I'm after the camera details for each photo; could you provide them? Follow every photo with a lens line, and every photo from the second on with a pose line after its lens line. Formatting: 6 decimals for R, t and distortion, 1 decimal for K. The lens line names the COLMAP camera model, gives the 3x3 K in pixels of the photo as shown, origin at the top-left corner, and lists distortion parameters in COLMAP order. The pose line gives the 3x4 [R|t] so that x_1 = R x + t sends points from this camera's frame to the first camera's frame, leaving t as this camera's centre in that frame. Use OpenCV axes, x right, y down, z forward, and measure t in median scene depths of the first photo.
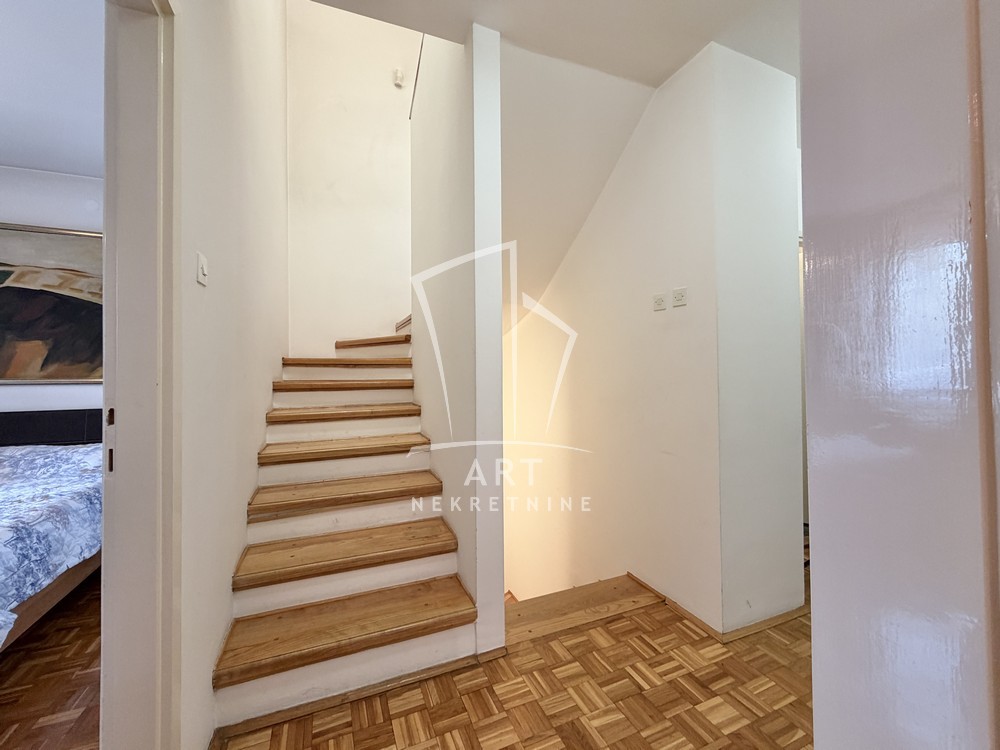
lens RADIAL K [[404.6, 0, 489.1], [0, 404.6, 365.5], [0, 0, 1]] dist [0.000612, 0.000411]
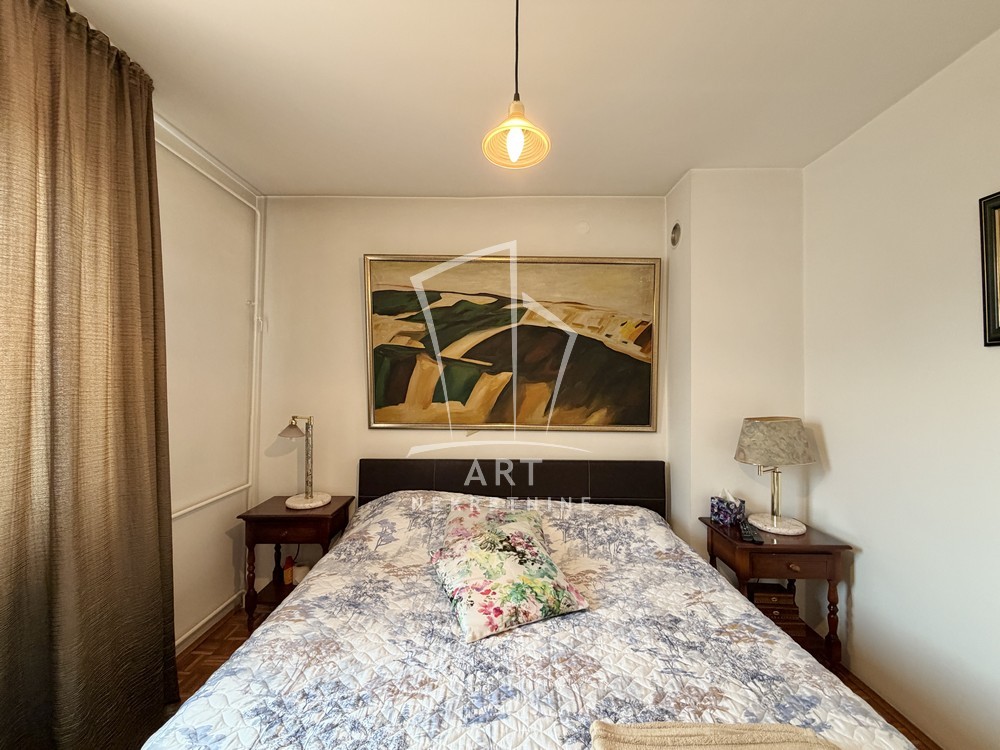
lens RADIAL K [[404.6, 0, 504.1], [0, 404.6, 372.7], [0, 0, 1]] dist [0.000612, 0.000411]
pose [[0.920891, 0.003374, -0.389806, -0.844428], [-0.007427, 0.999933, -0.008893, -0.074872], [0.389750, 0.011084, 0.920854, 0.128280]]
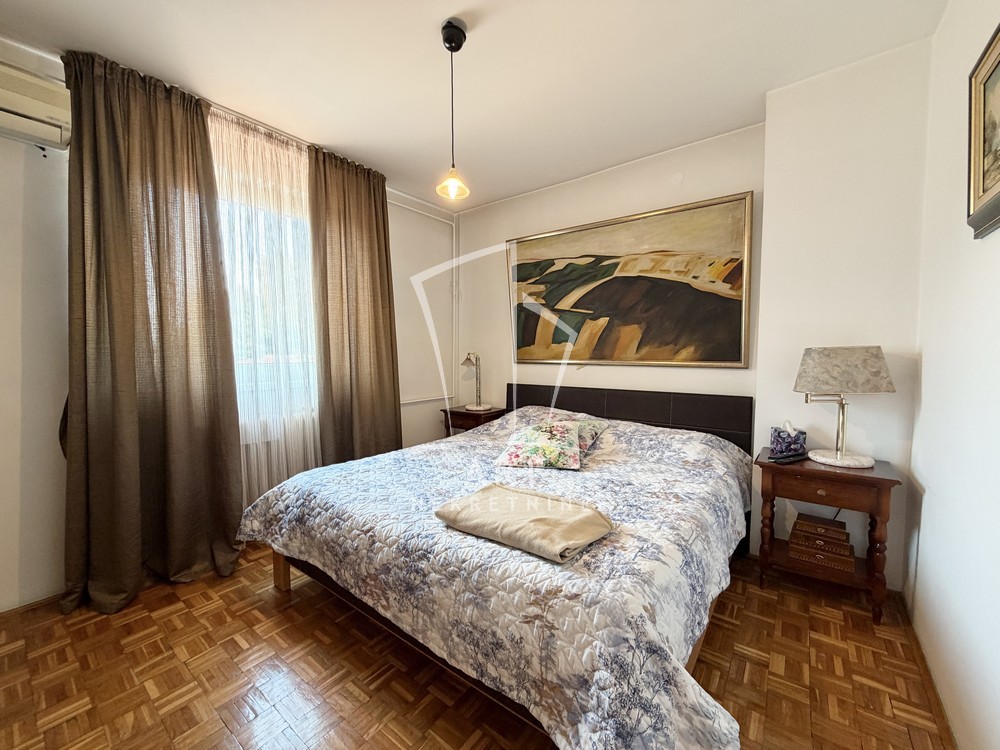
lens RADIAL K [[404.6, 0, 493.7], [0, 404.6, 373.0], [0, 0, 1]] dist [0.000612, 0.000411]
pose [[0.487938, 0.050594, -0.871411, -0.362931], [0.011784, 0.997846, 0.064533, -0.007430], [0.872799, -0.041757, 0.486291, 0.153345]]
